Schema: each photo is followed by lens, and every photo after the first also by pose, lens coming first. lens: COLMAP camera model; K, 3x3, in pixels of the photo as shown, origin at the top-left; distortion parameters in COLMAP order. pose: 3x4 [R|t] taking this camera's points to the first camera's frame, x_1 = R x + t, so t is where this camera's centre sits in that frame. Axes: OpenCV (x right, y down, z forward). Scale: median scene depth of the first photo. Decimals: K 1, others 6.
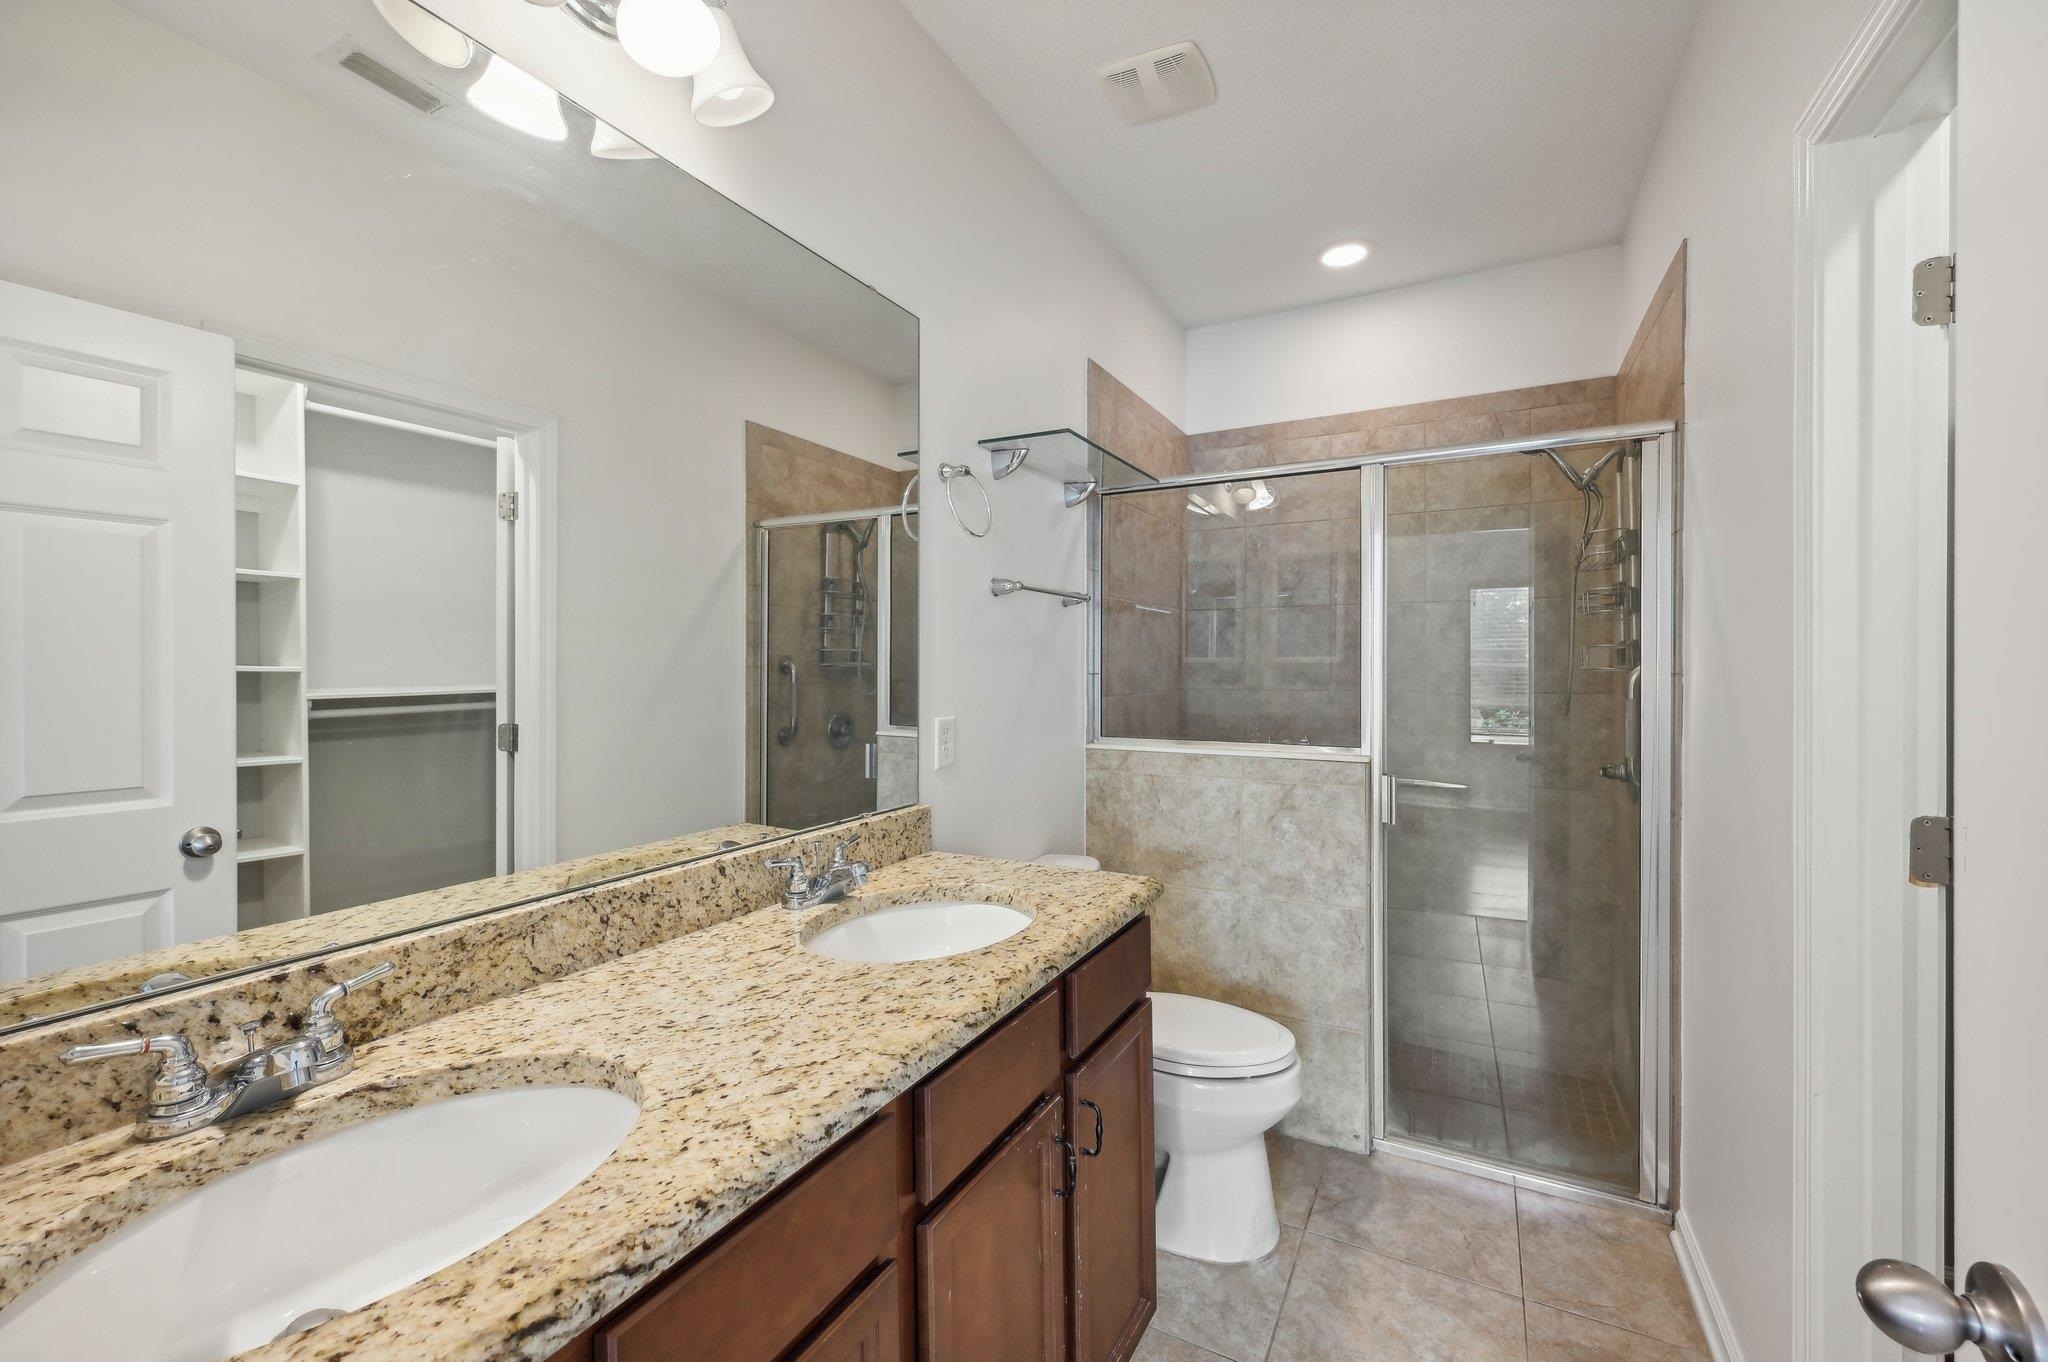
lens RADIAL K [[824.4, 0, 1025.9], [0, 824.4, 672.9], [0, 0, 1]] dist [0.001065, 0.000233]
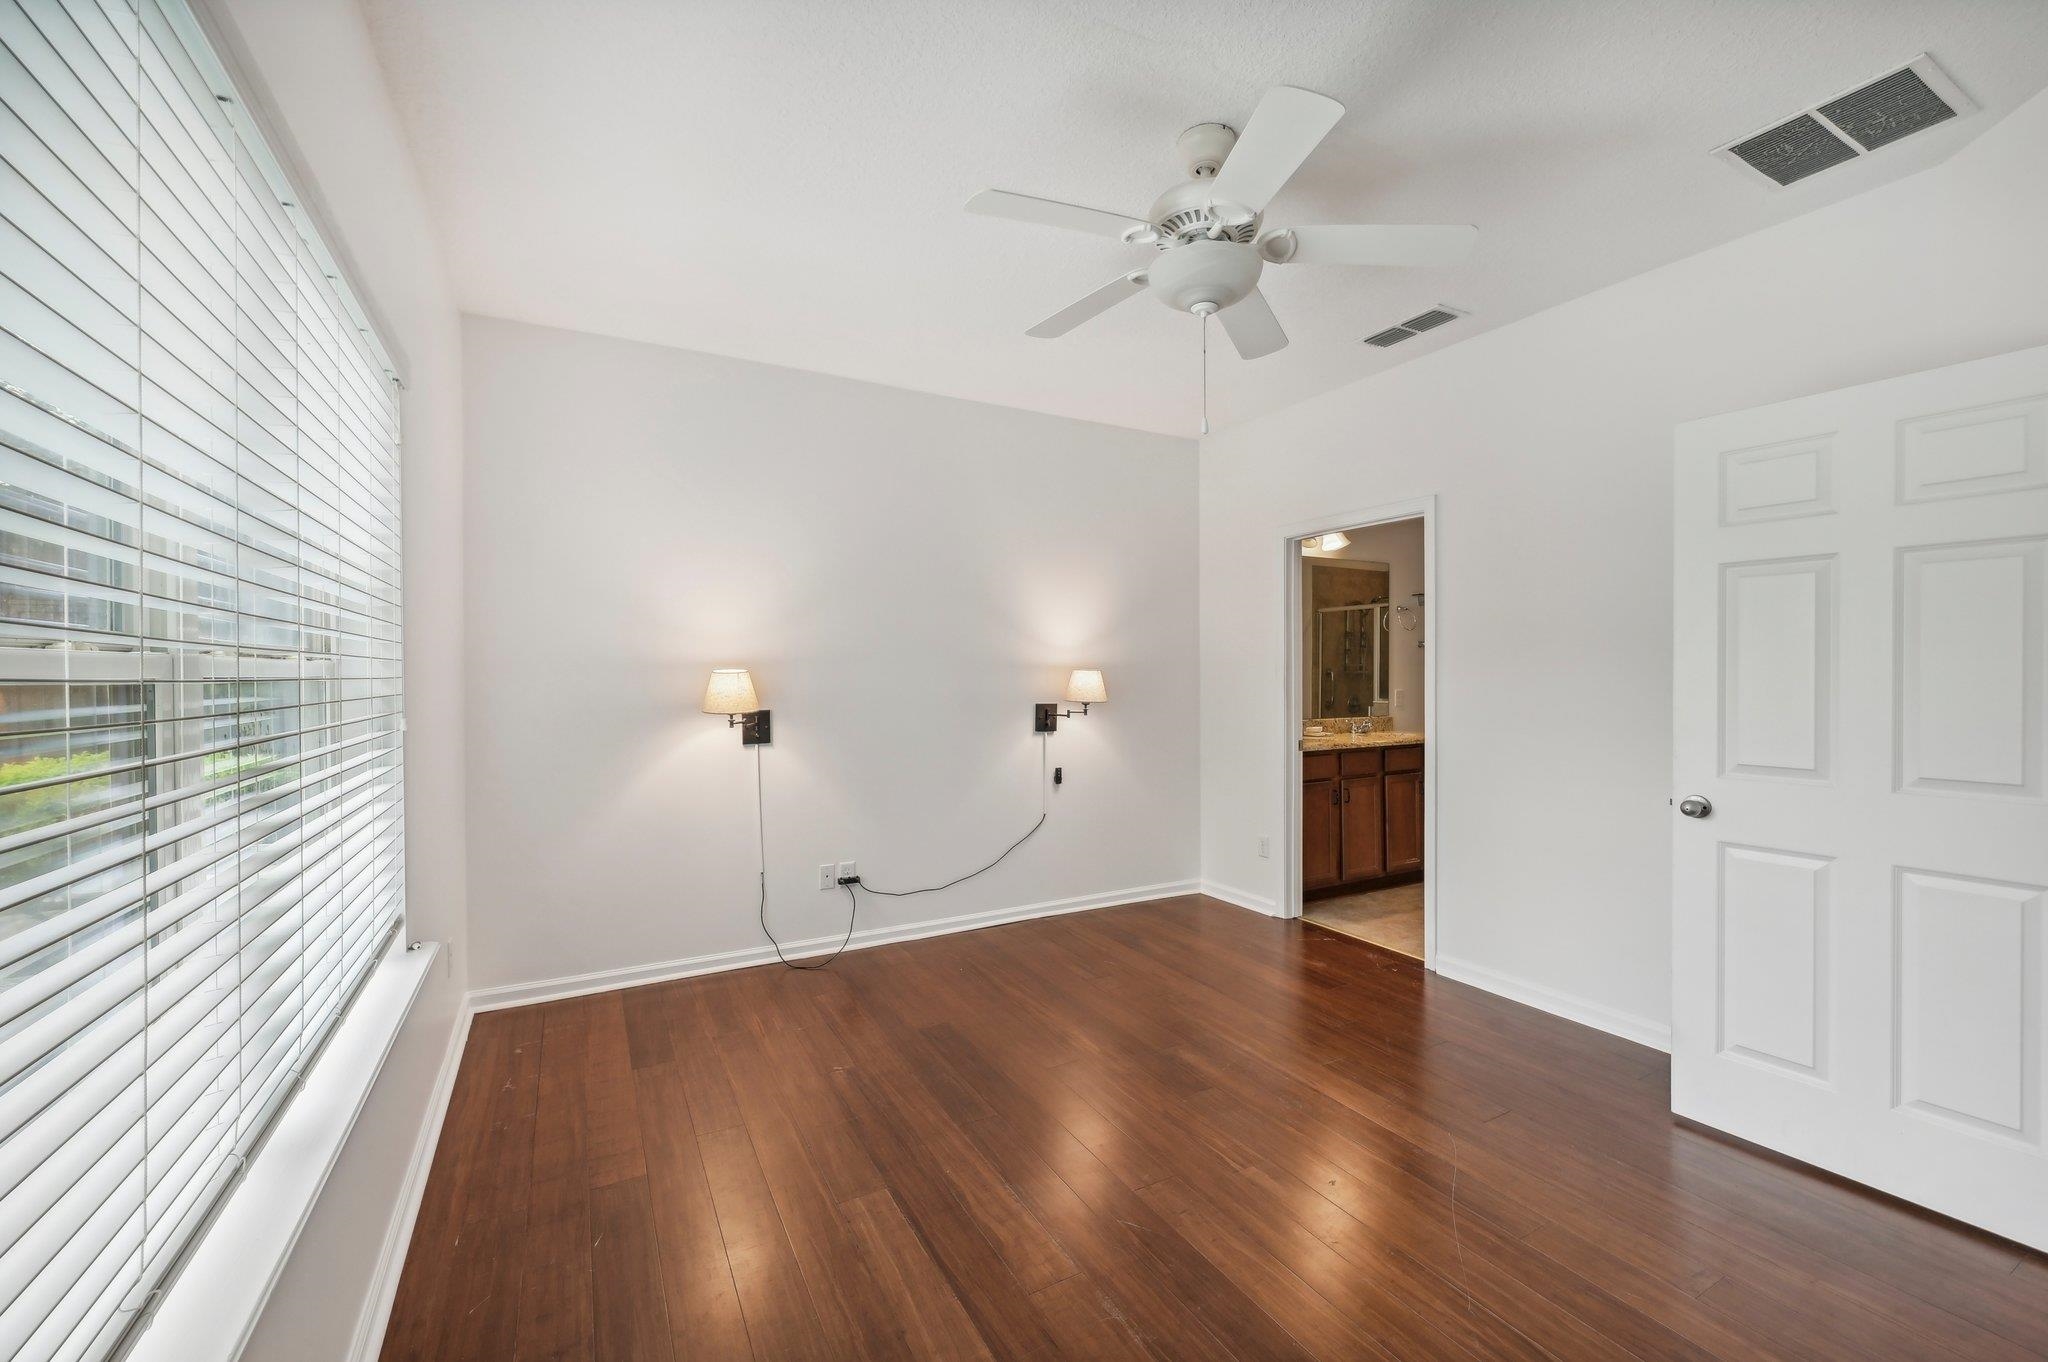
lens RADIAL K [[824.4, 0, 1025.4], [0, 824.4, 682.7], [0, 0, 1]] dist [0.001065, 0.000233]
pose [[0.838359, -0.001299, -0.545117, 0.216751], [0.000428, 0.999998, -0.001725, 0.019372], [0.545118, 0.001213, 0.838358, -1.219033]]
